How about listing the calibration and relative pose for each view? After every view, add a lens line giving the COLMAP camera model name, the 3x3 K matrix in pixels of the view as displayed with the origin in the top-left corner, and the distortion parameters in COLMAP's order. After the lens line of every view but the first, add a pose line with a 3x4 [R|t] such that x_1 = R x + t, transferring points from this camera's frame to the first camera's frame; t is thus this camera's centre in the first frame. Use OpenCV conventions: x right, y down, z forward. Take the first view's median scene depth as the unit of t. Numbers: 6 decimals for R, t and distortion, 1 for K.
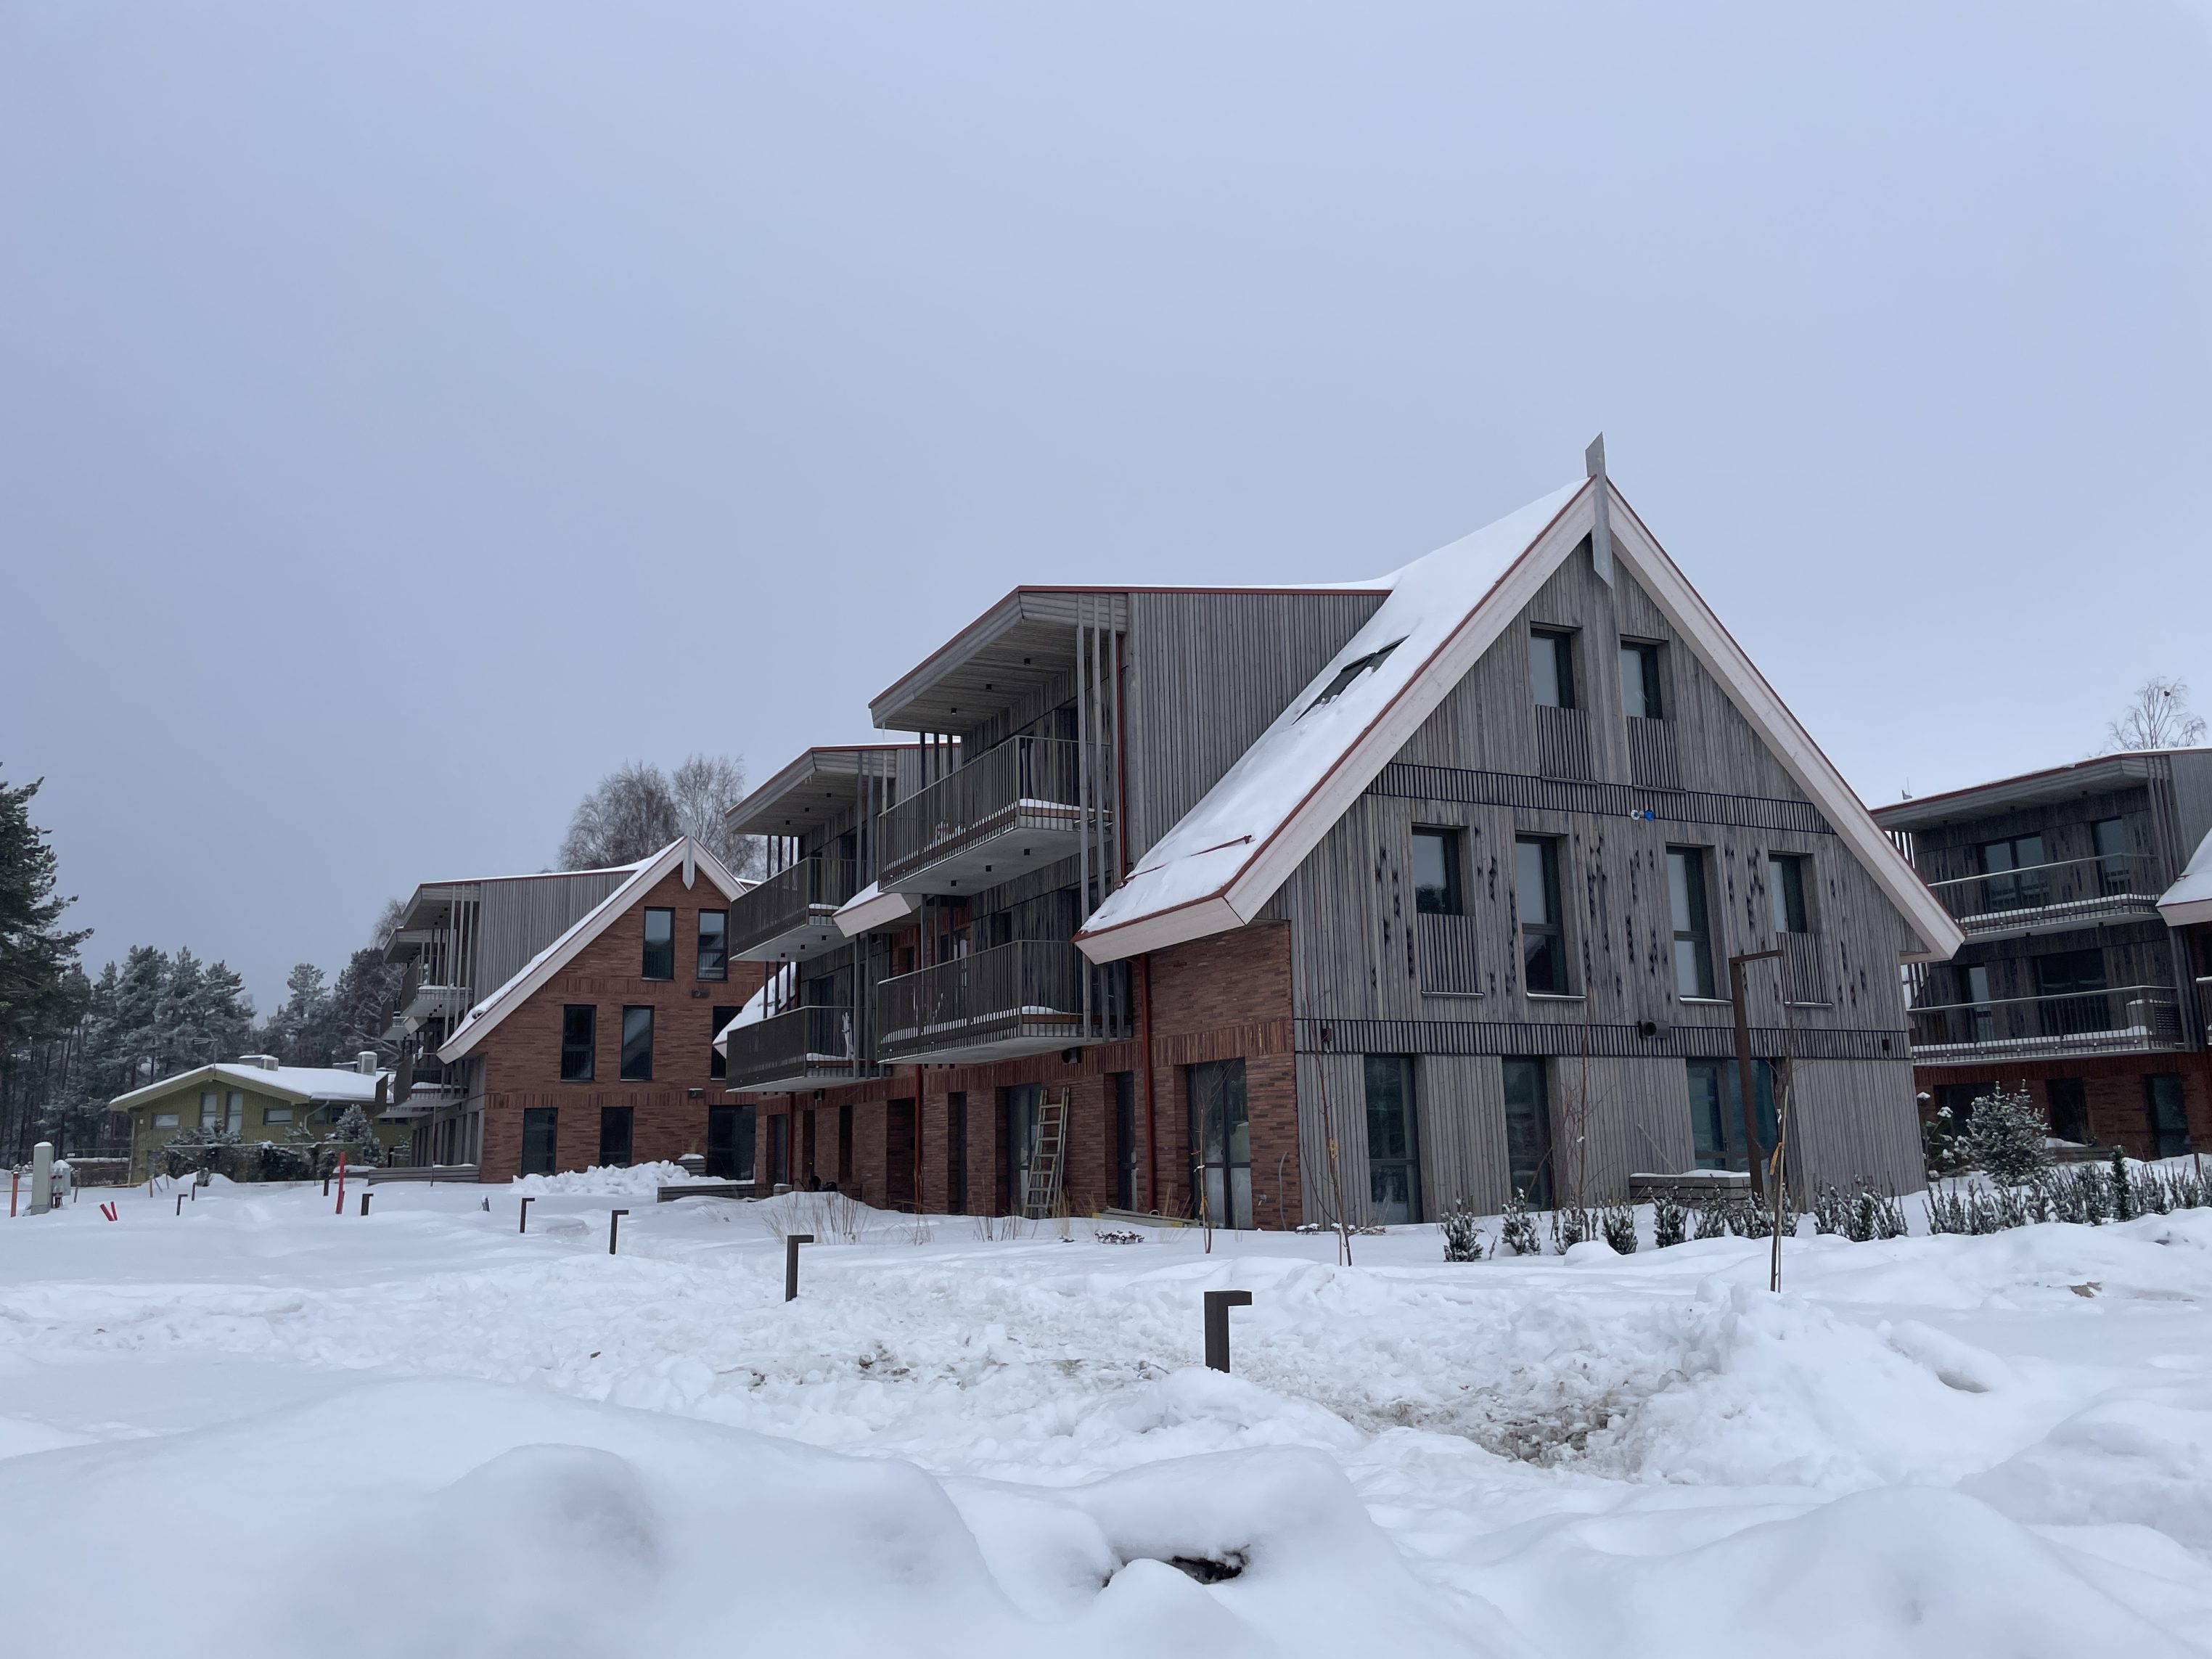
lens RADIAL K [[1676.5, 0, 1106.0], [0, 1676.5, 829.5], [0, 0, 1]] dist [0.038306, 0.002379]
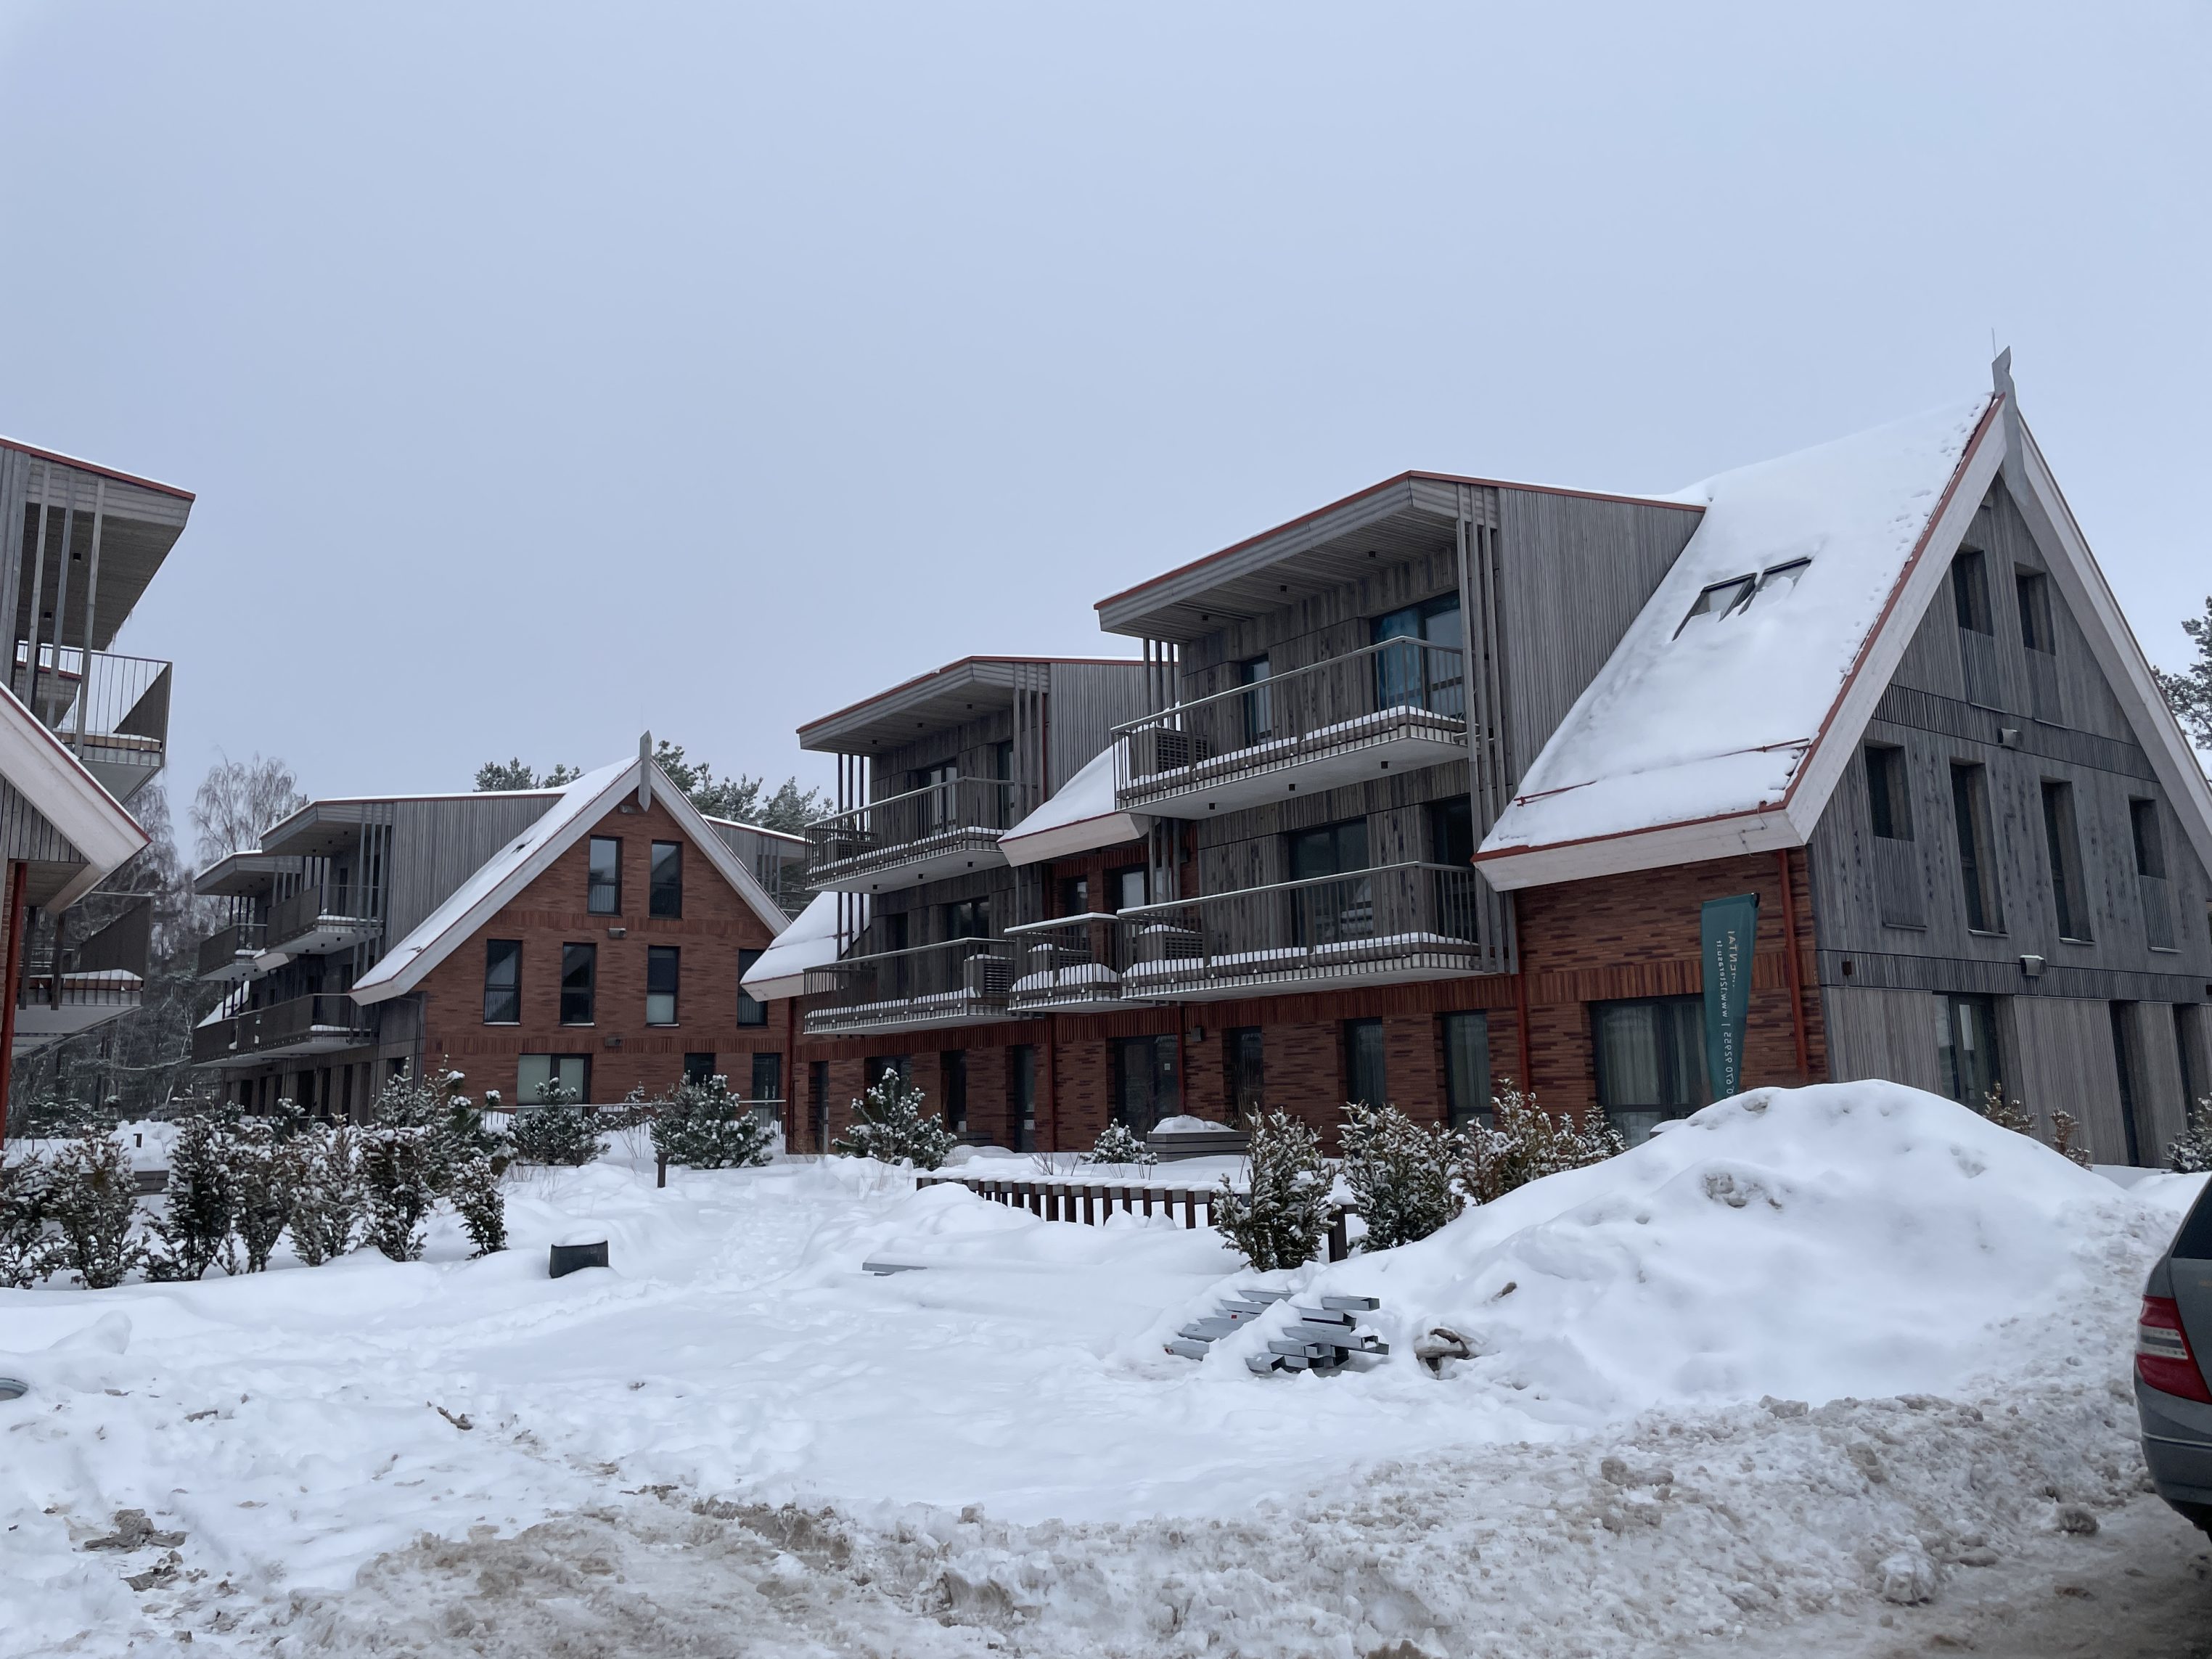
lens RADIAL K [[1676.5, 0, 1106.0], [0, 1676.5, 829.5], [0, 0, 1]] dist [0.038306, 0.002379]
pose [[0.986351, 0.028353, 0.162197, -0.341030], [-0.032285, 0.999244, 0.021655, 0.032581], [-0.161461, -0.026596, 0.986521, 0.123550]]
